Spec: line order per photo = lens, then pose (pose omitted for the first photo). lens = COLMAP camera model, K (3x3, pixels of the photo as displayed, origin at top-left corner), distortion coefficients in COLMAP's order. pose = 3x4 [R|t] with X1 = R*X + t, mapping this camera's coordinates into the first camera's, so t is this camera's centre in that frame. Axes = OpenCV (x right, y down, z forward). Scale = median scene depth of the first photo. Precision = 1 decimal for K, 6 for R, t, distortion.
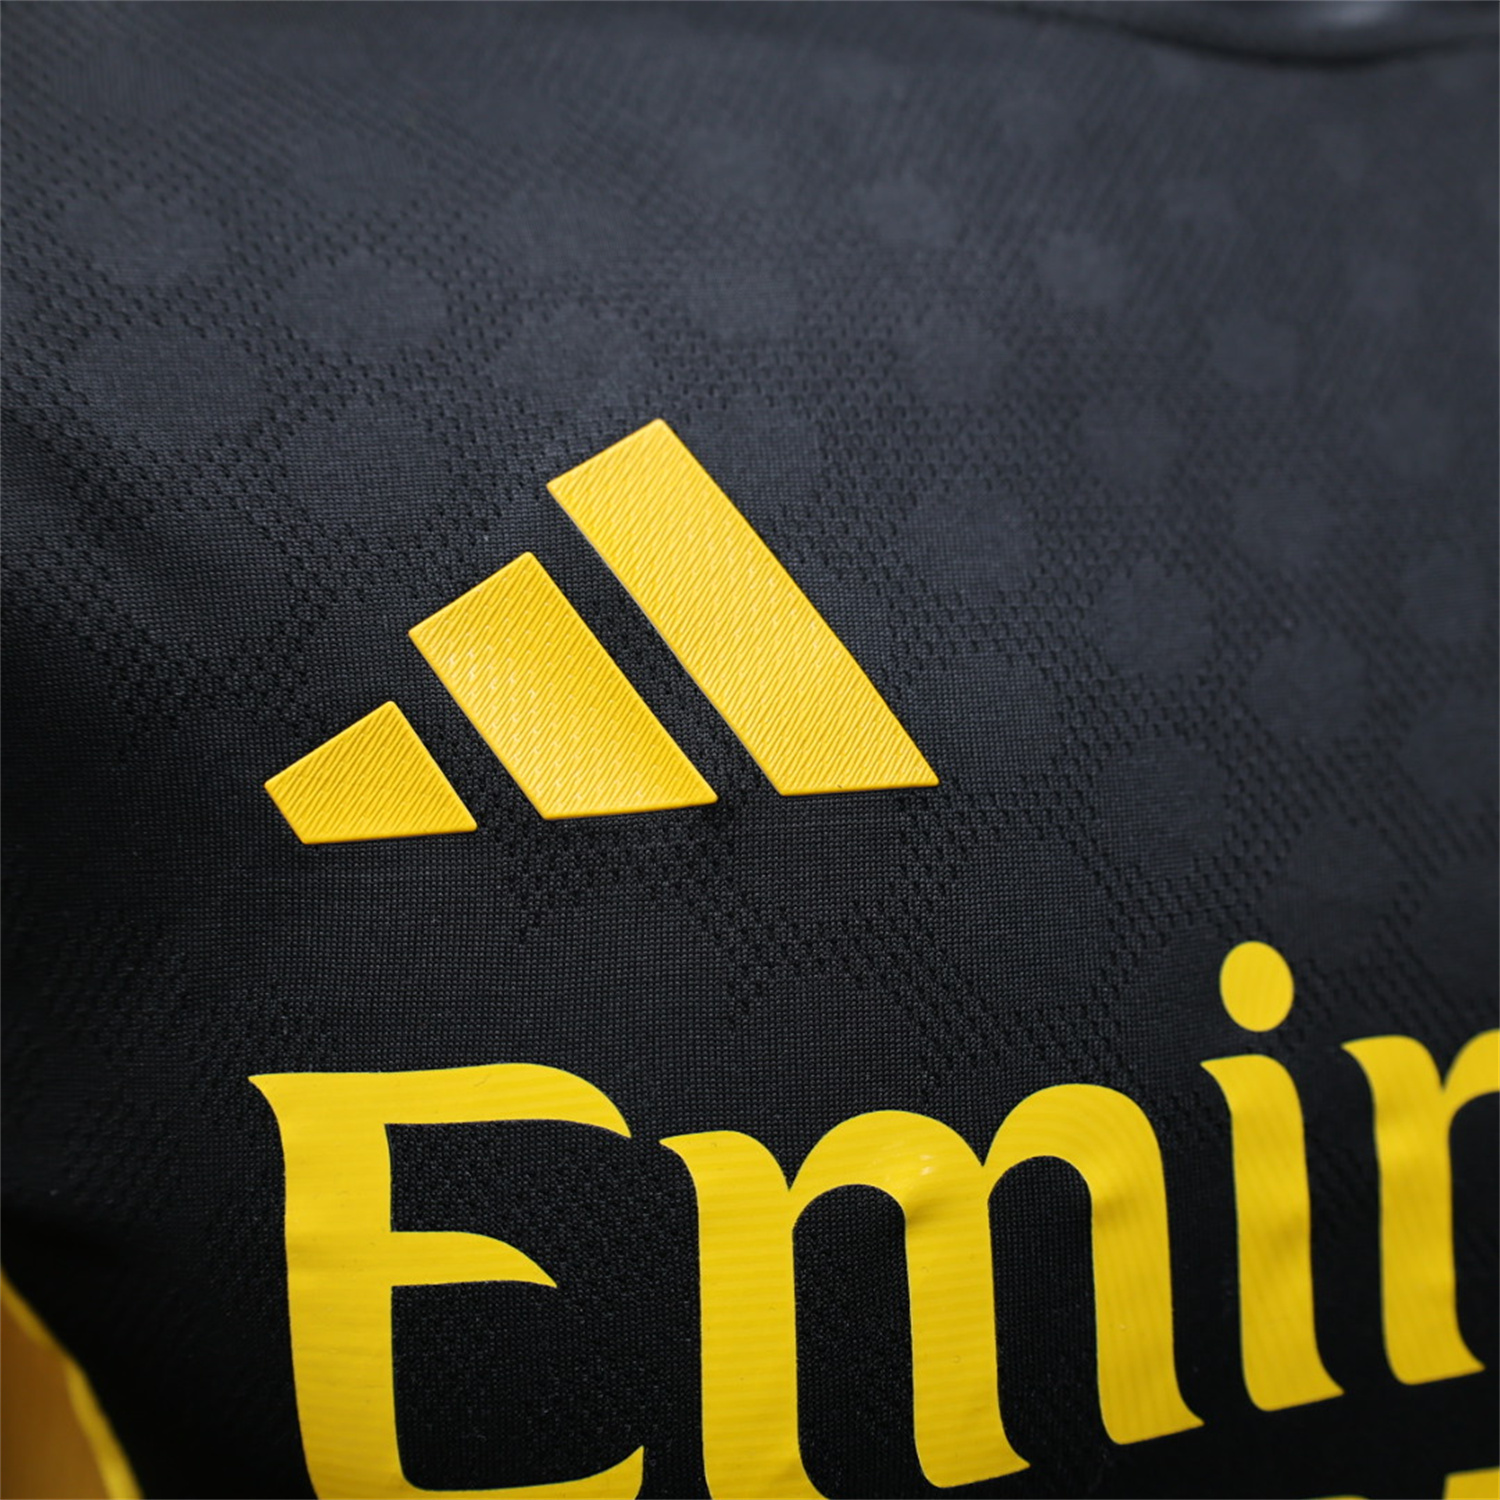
lens RADIAL K [[2101.5, 0, 750.0], [0, 2101.5, 750.0], [0, 0, 1]] dist [0.086691, 0.032059]
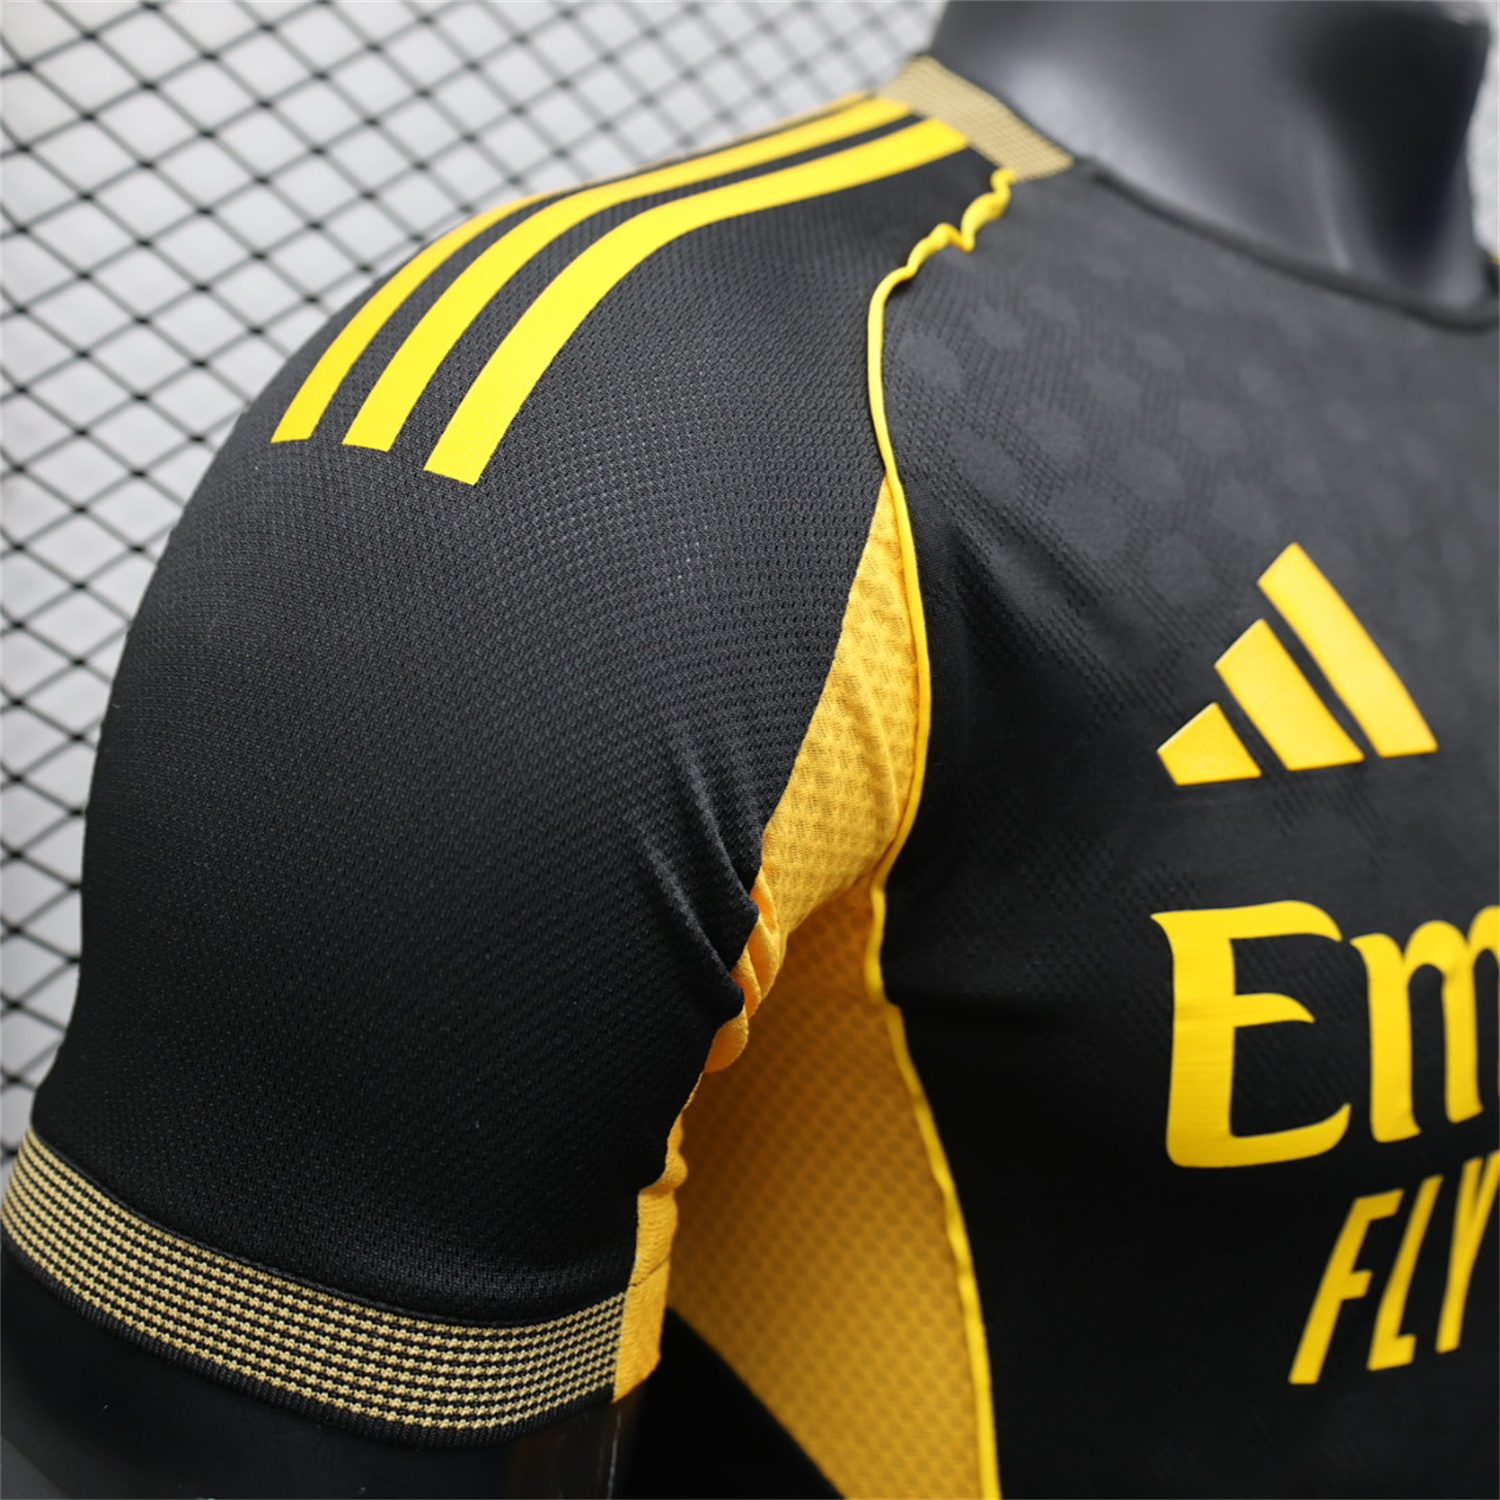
lens RADIAL K [[2148.3, 0, 748.5], [0, 2148.3, 793.3], [0, 0, 1]] dist [0.002910, -0.039046]
pose [[0.940065, -0.013739, 0.340717, -1.146688], [0.013901, 0.999901, 0.001967, 0.042941], [-0.340711, 0.002887, 0.940164, -0.571158]]
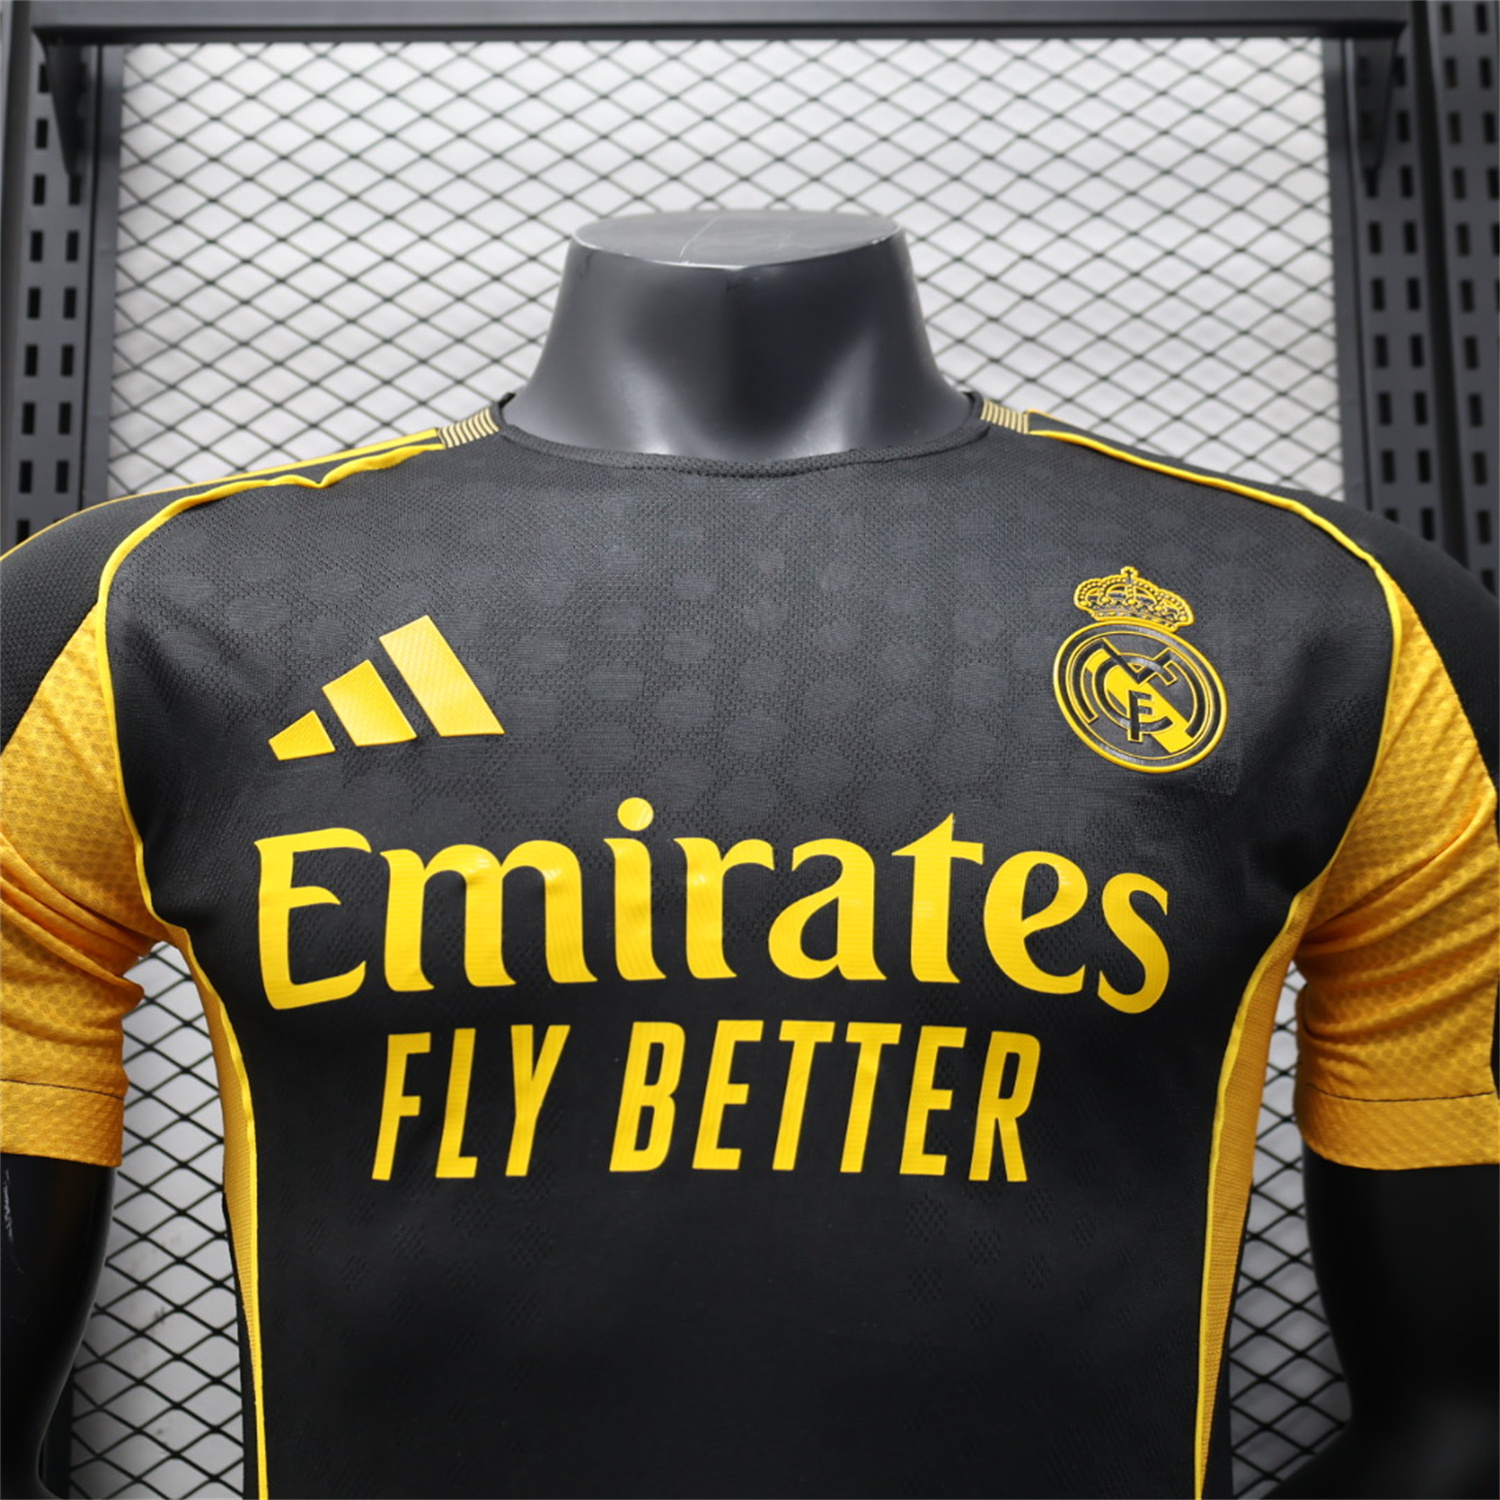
lens RADIAL K [[2148.3, 0, 748.5], [0, 2148.3, 793.3], [0, 0, 1]] dist [0.002910, -0.039046]
pose [[0.939005, -0.065571, -0.337595, 1.298917], [-0.034300, 0.958903, -0.281652, 0.847337], [0.342189, 0.276052, 0.898166, -1.298245]]
